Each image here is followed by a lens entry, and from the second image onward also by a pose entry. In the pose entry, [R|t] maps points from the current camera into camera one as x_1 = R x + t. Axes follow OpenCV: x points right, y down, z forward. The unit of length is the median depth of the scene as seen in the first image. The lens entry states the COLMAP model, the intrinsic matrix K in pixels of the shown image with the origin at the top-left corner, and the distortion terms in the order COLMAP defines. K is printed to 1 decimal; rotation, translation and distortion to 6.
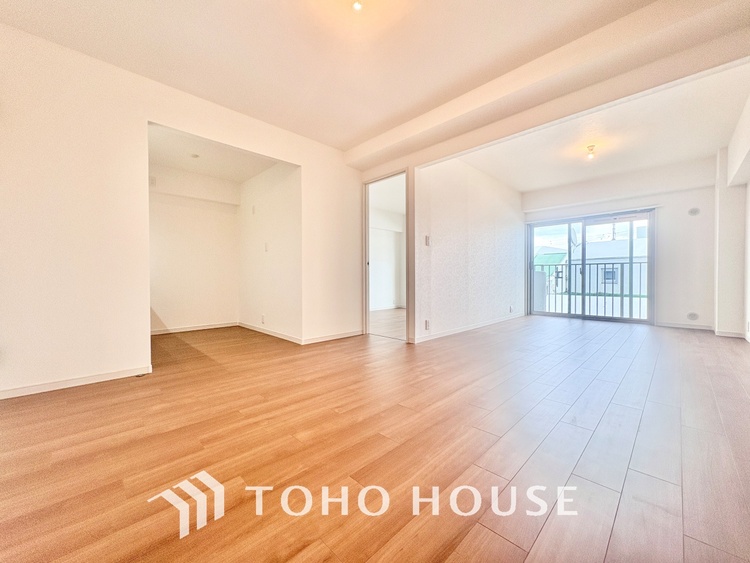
lens RADIAL K [[297.8, 0, 375.0], [0, 297.8, 280.6], [0, 0, 1]] dist [-0.000915, 0.000270]
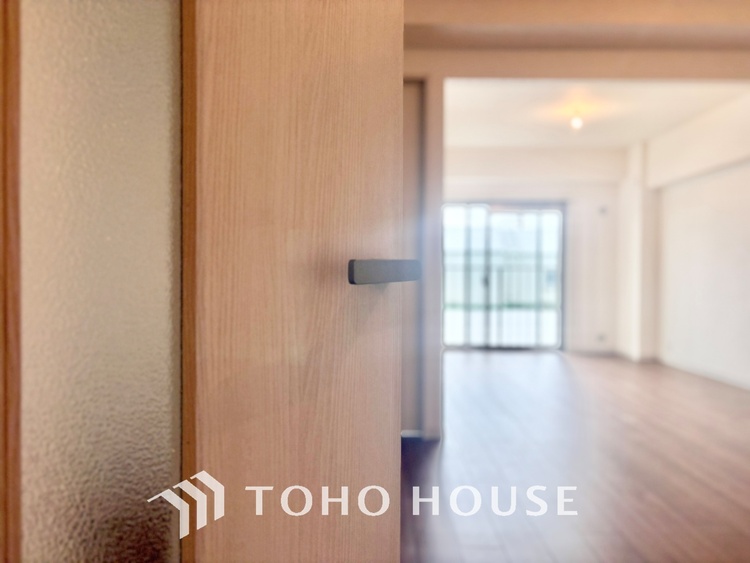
lens RADIAL K [[540.8, 0, 376.1], [0, 540.8, 279.8], [0, 0, 1]] dist [-0.005475, -0.002442]
pose [[0.641314, 0.001089, 0.767277, -0.455898], [-0.003354, 0.999993, 0.001384, -0.037361], [-0.767271, -0.003461, 0.641314, 0.478810]]
